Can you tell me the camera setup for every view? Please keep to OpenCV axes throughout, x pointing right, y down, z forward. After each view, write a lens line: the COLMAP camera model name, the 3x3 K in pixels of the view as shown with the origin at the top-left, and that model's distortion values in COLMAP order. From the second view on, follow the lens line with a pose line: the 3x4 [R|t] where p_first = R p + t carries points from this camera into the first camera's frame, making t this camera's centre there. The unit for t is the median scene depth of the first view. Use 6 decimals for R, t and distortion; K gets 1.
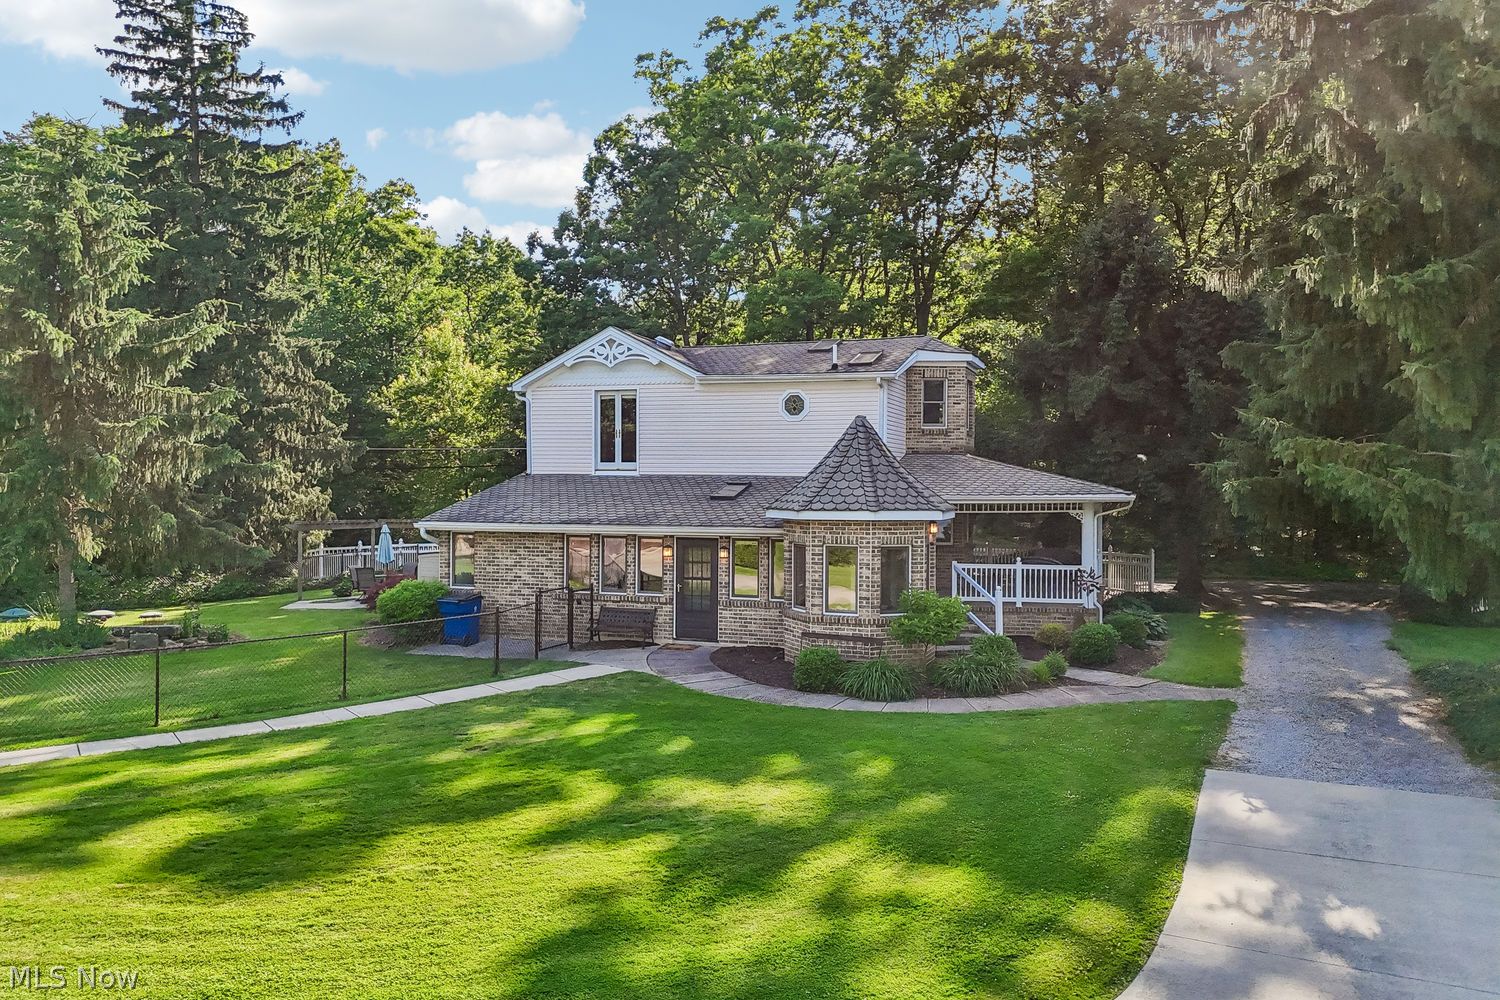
lens RADIAL K [[1117.9, 0, 743.9], [0, 1117.9, 501.9], [0, 0, 1]] dist [0.061660, -0.052943]
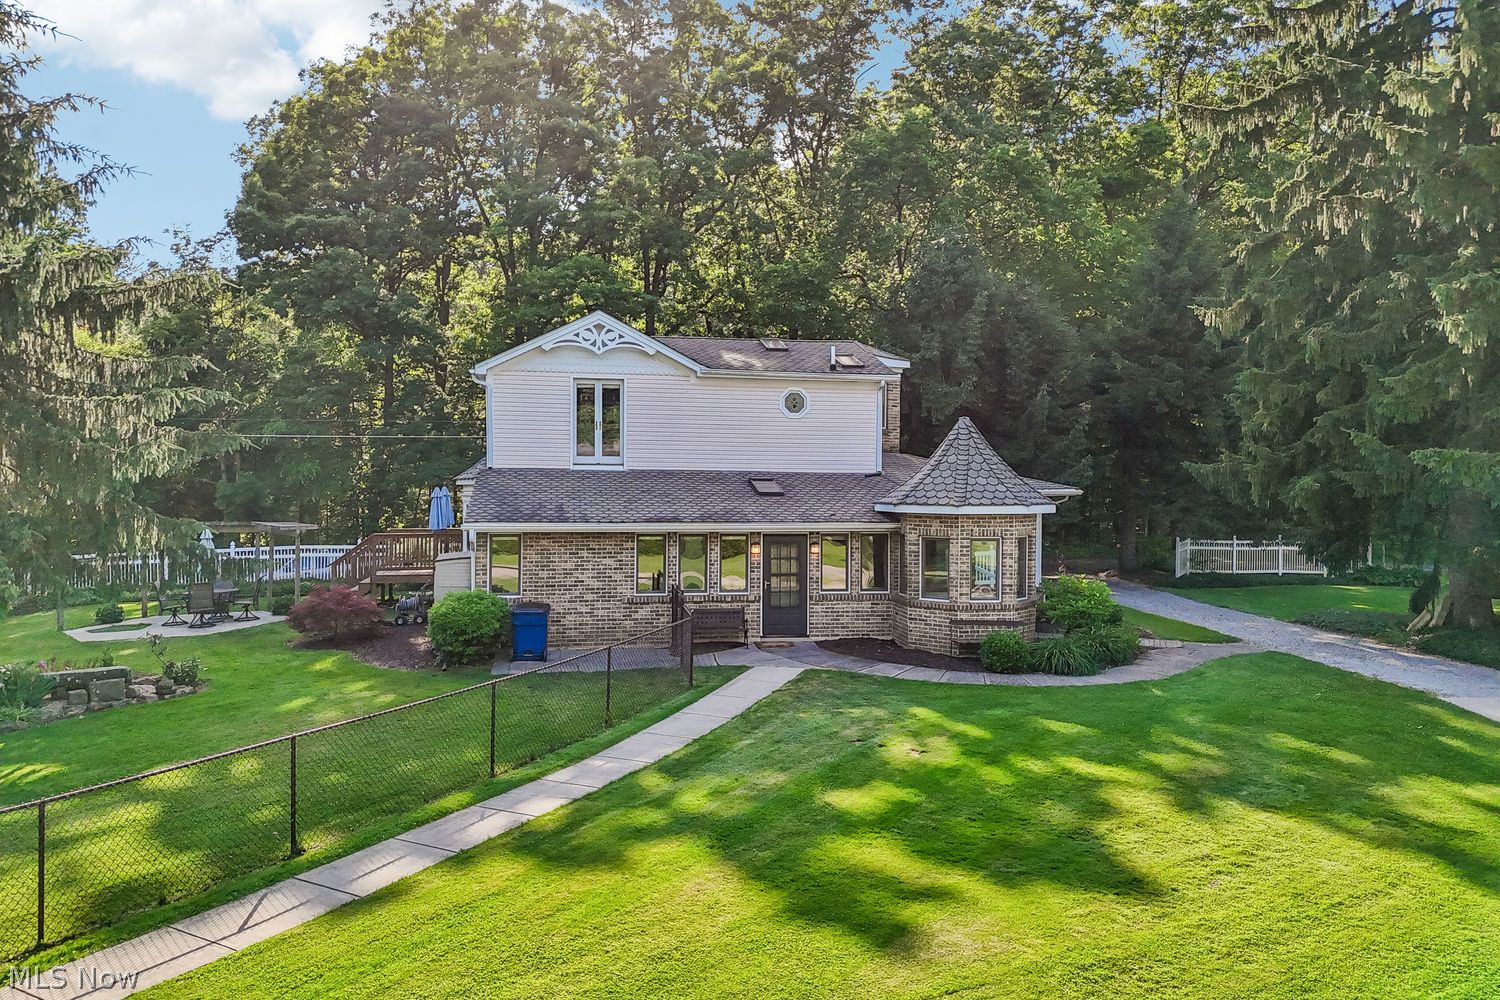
lens RADIAL K [[1117.9, 0, 749.0], [0, 1117.9, 500.7], [0, 0, 1]] dist [0.061660, -0.052943]
pose [[0.866711, -0.006600, 0.498767, -0.529640], [0.004244, 0.999974, 0.005857, -0.003406], [-0.498792, -0.002959, 0.866716, 0.142058]]
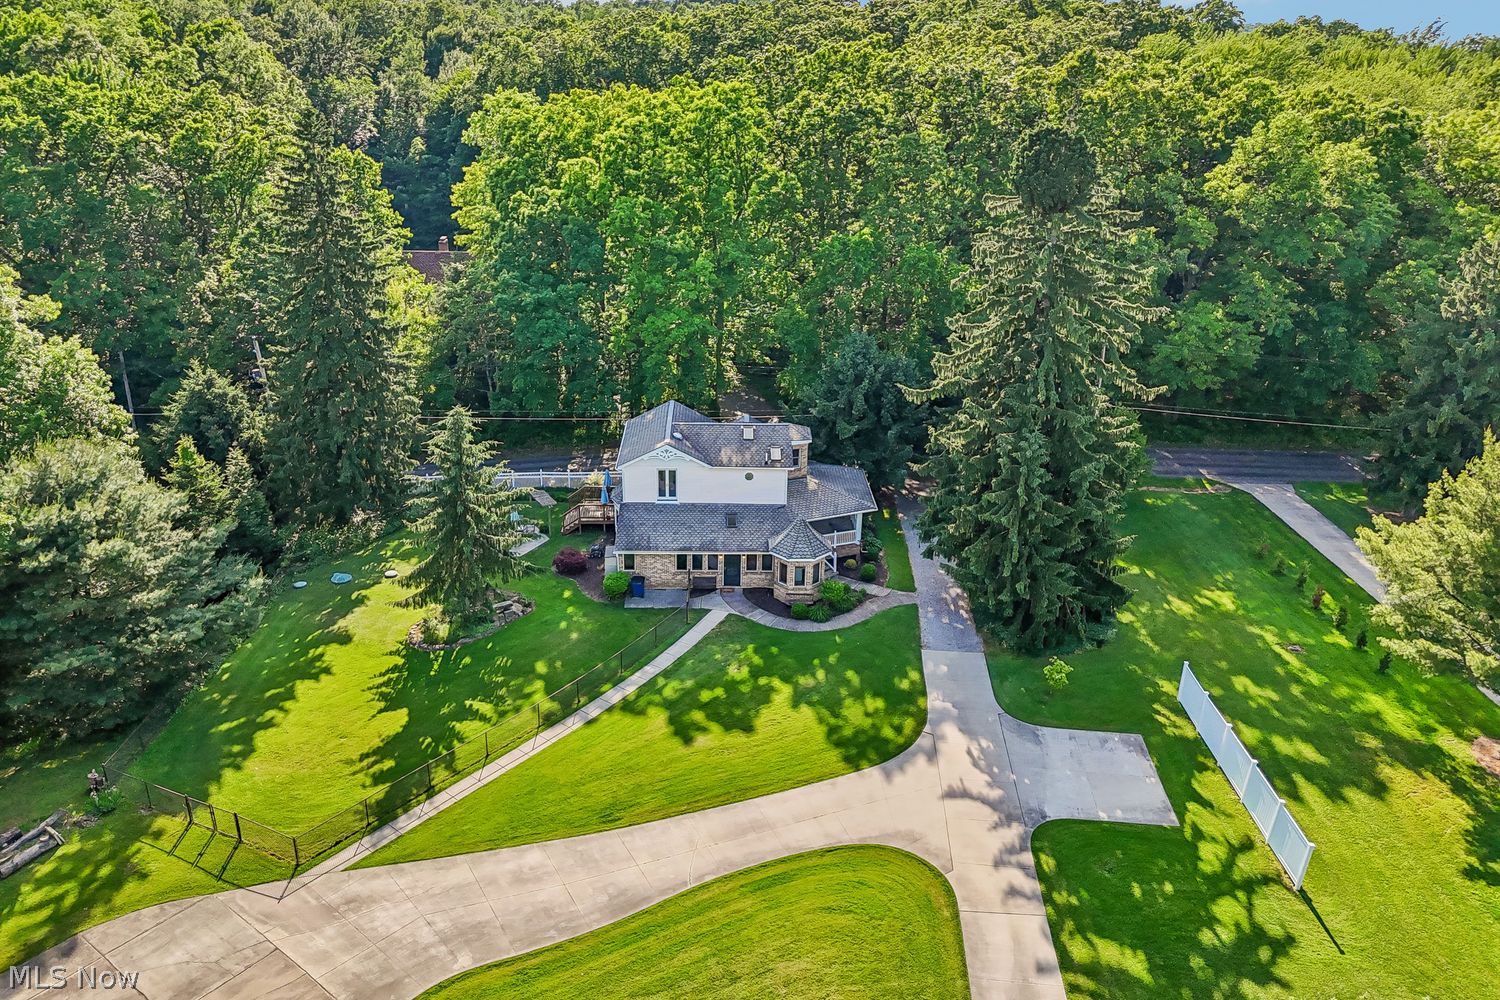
lens RADIAL K [[1117.9, 0, 754.1], [0, 1117.9, 503.5], [0, 0, 1]] dist [0.061660, -0.052943]
pose [[0.930711, -0.128725, 0.342355, -0.823677], [-0.011858, 0.924911, 0.380000, -1.004652], [-0.365563, -0.357729, 0.859298, -1.162467]]
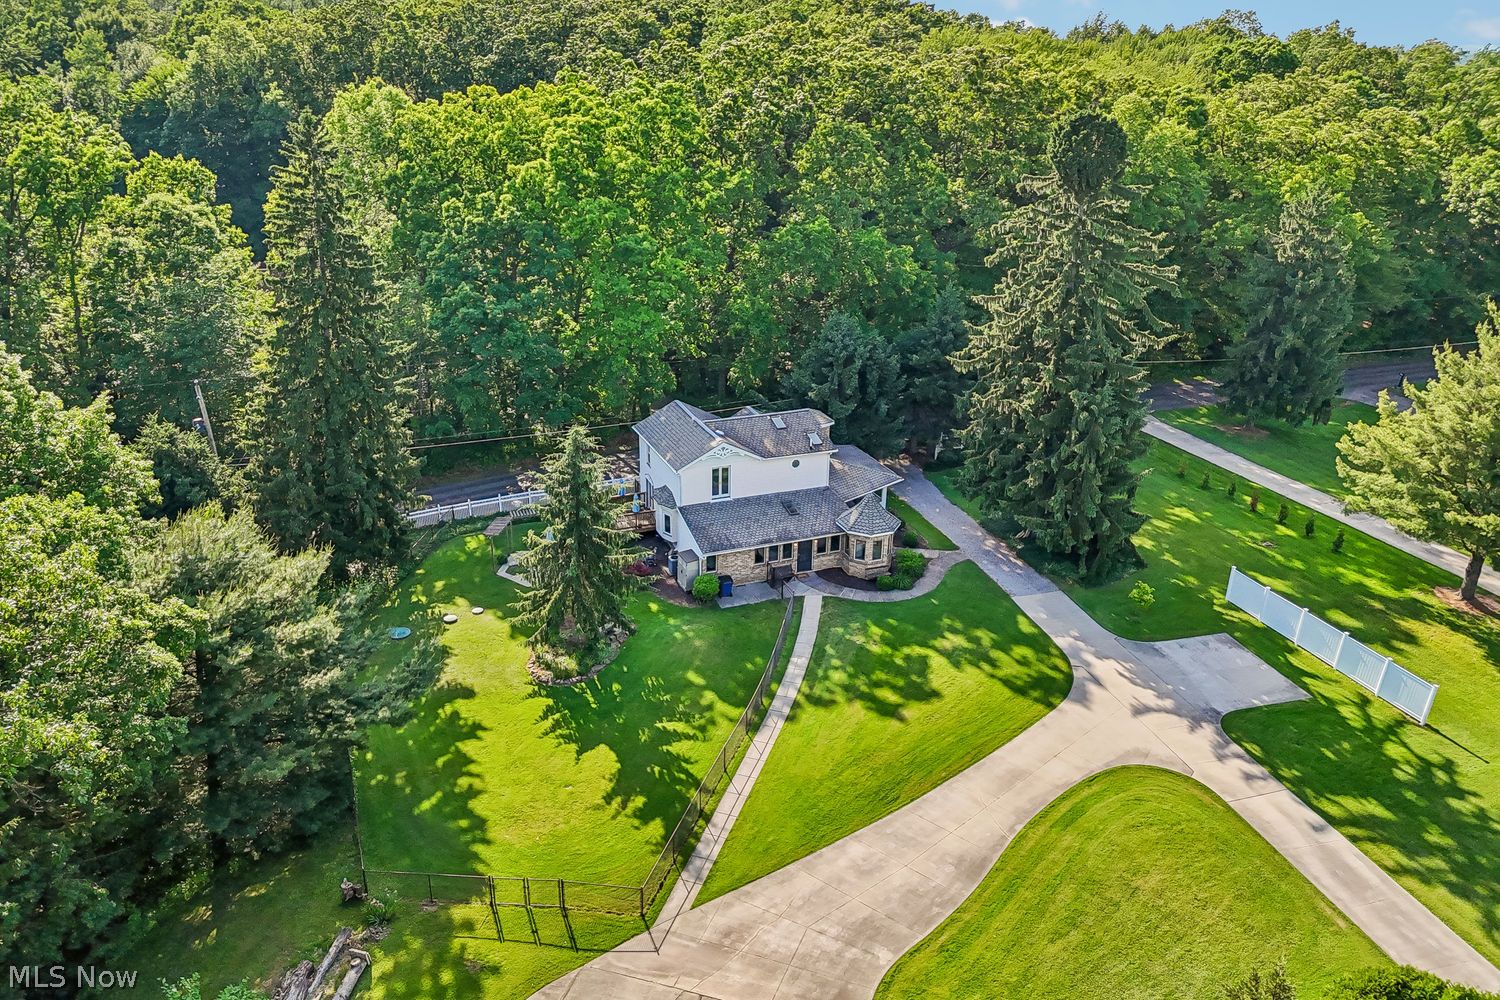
lens RADIAL K [[1117.9, 0, 756.8], [0, 1117.9, 501.5], [0, 0, 1]] dist [0.061660, -0.052943]
pose [[0.735770, -0.253491, 0.628001, -1.684972], [-0.009779, 0.923232, 0.384118, -1.013581], [-0.677161, -0.288764, 0.676808, -0.676922]]
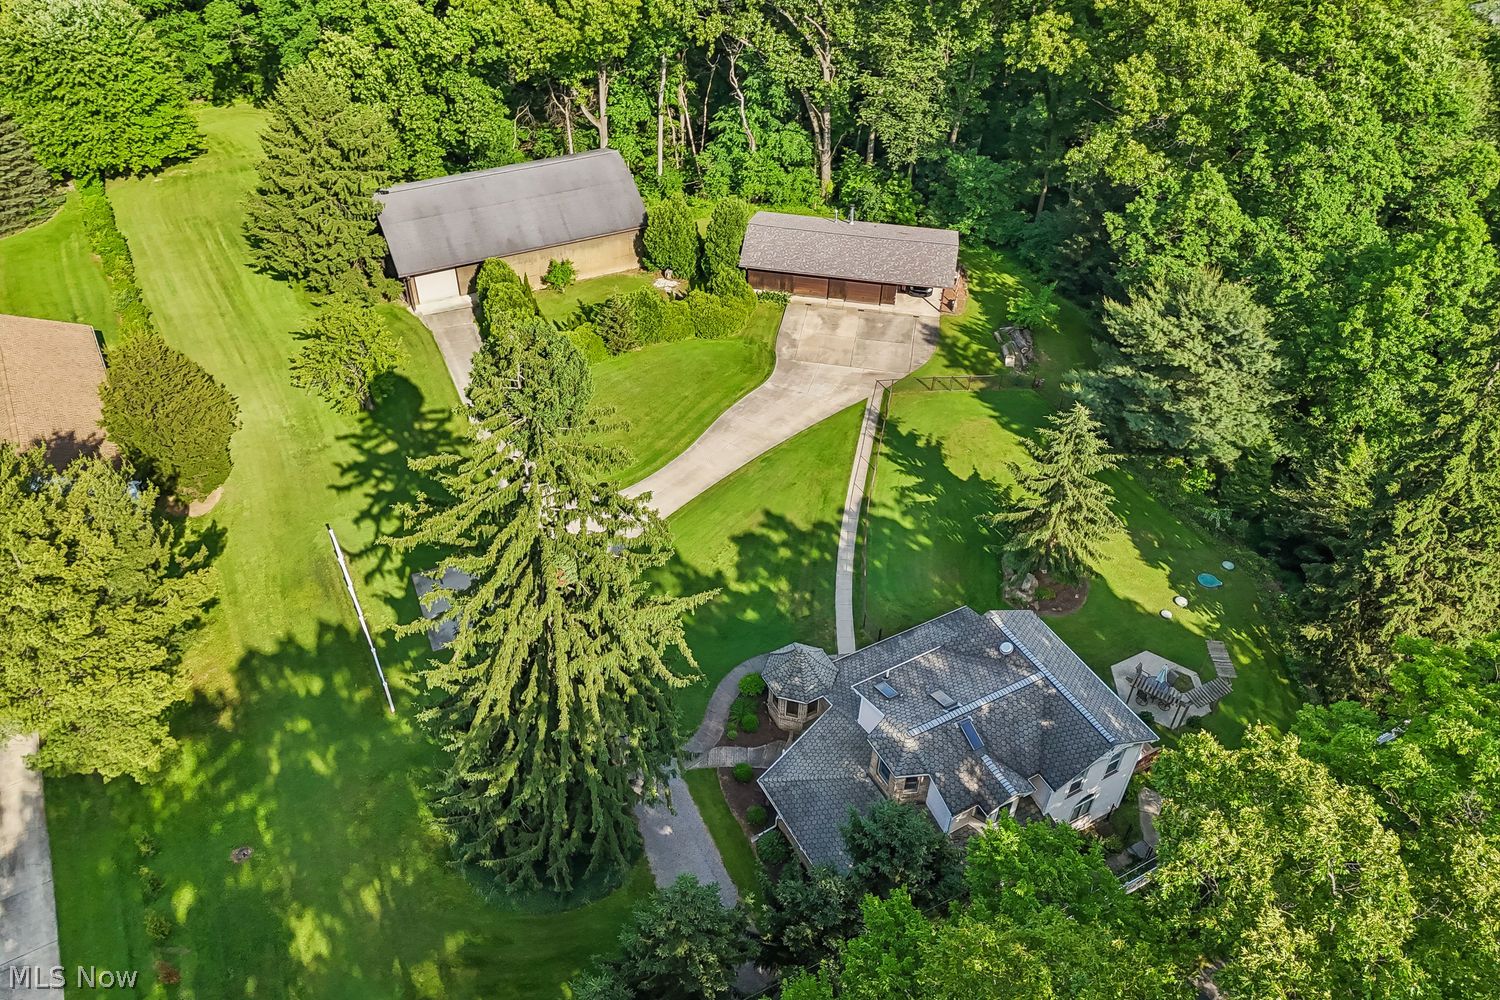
lens RADIAL K [[1117.9, 0, 756.0], [0, 1117.9, 503.7], [0, 0, 1]] dist [0.061660, -0.052943]
pose [[-0.659472, 0.476550, -0.581374, 1.265409], [-0.029384, 0.756450, 0.653391, -1.652083], [0.751154, 0.447976, -0.484855, 1.717518]]
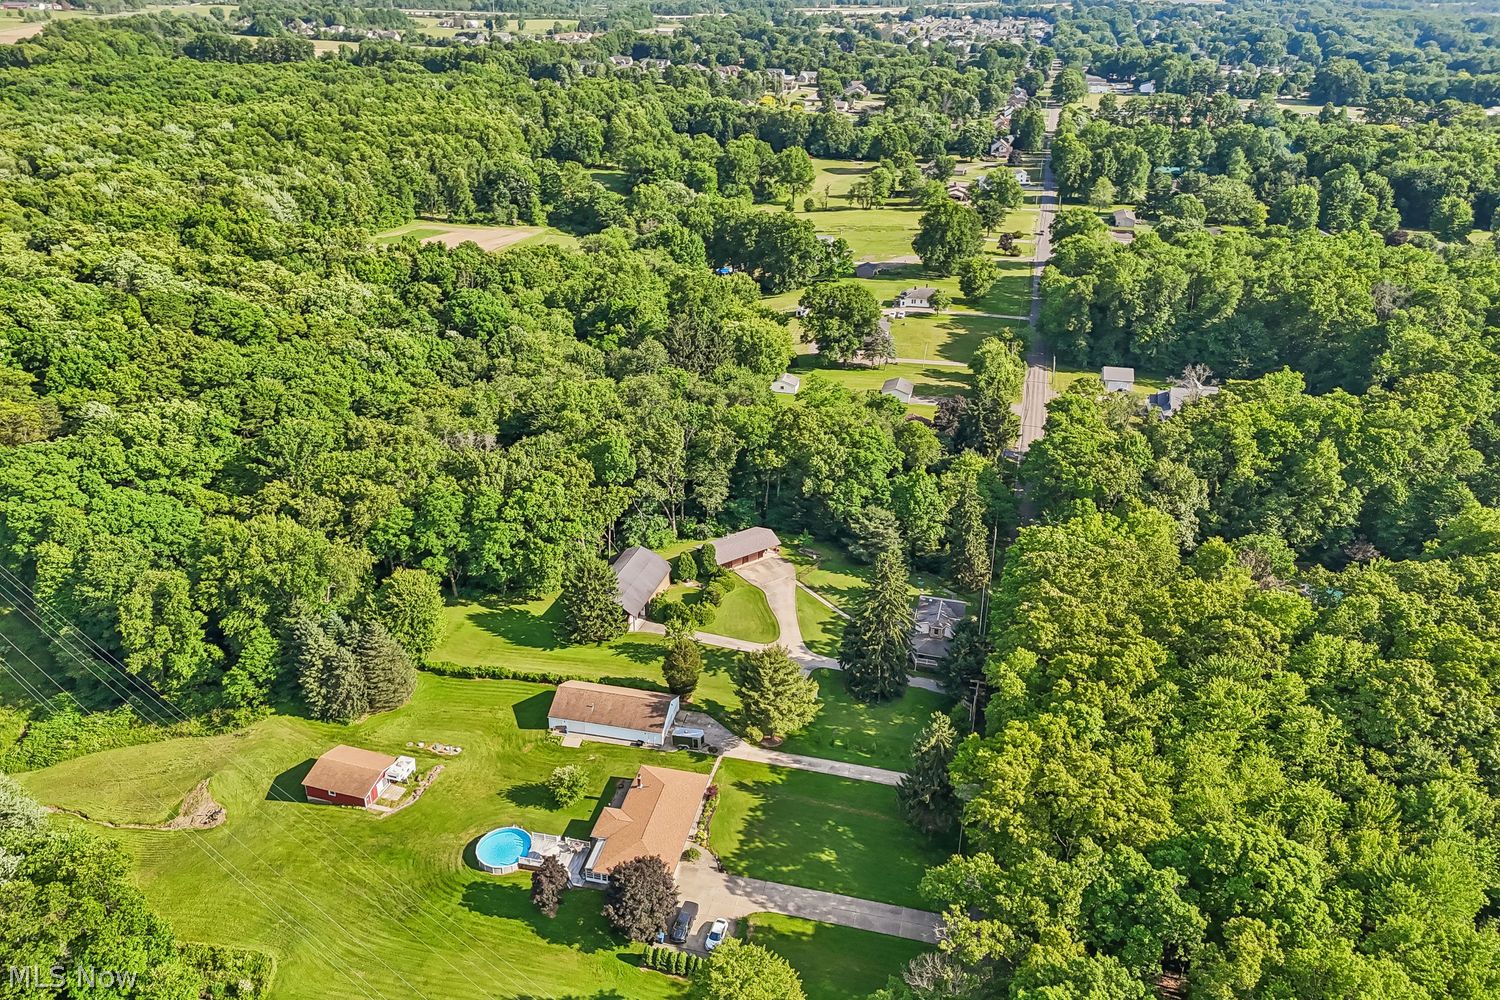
lens RADIAL K [[1117.9, 0, 755.9], [0, 1117.9, 509.9], [0, 0, 1]] dist [0.061660, -0.052943]
pose [[0.091740, 0.443203, -0.891715, 6.784771], [-0.024776, 0.896230, 0.442898, -4.336084], [0.995475, -0.018538, 0.093201, -0.832620]]
